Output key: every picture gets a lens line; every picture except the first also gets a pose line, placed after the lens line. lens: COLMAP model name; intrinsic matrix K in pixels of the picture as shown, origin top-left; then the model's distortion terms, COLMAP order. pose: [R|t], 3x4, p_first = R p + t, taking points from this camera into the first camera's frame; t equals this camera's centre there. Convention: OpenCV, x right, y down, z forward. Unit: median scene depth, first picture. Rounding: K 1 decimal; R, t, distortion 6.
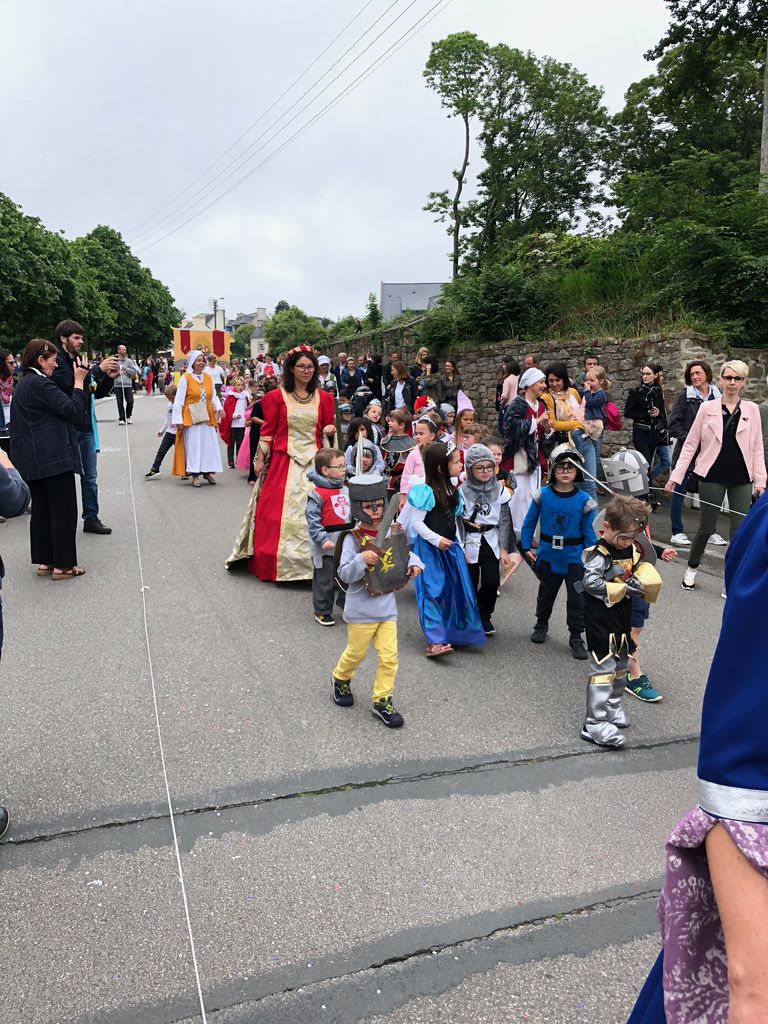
lens RADIAL K [[819.5, 0, 386.2], [0, 819.5, 511.1], [0, 0, 1]] dist [0.010130, -0.015612]
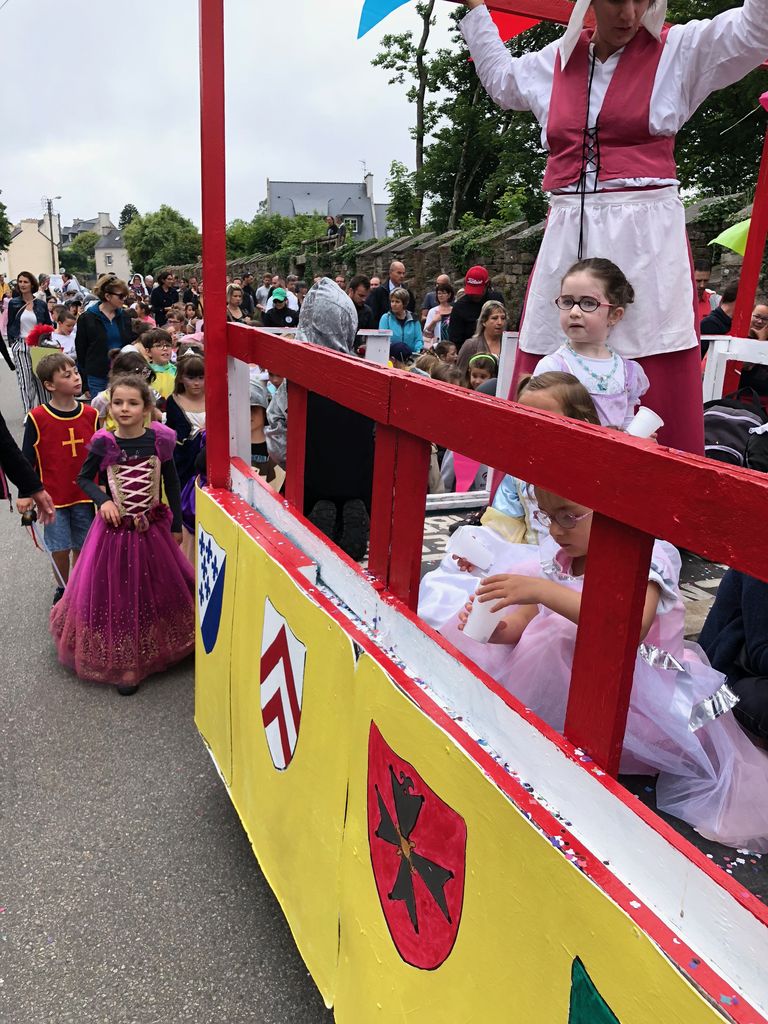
lens RADIAL K [[819.5, 0, 369.1], [0, 819.5, 516.8], [0, 0, 1]] dist [0.010130, -0.015612]
pose [[0.986357, -0.034475, 0.160971, -0.093376], [0.017924, 0.994503, 0.103164, -0.059516], [-0.163642, -0.098871, 0.981553, 0.303858]]
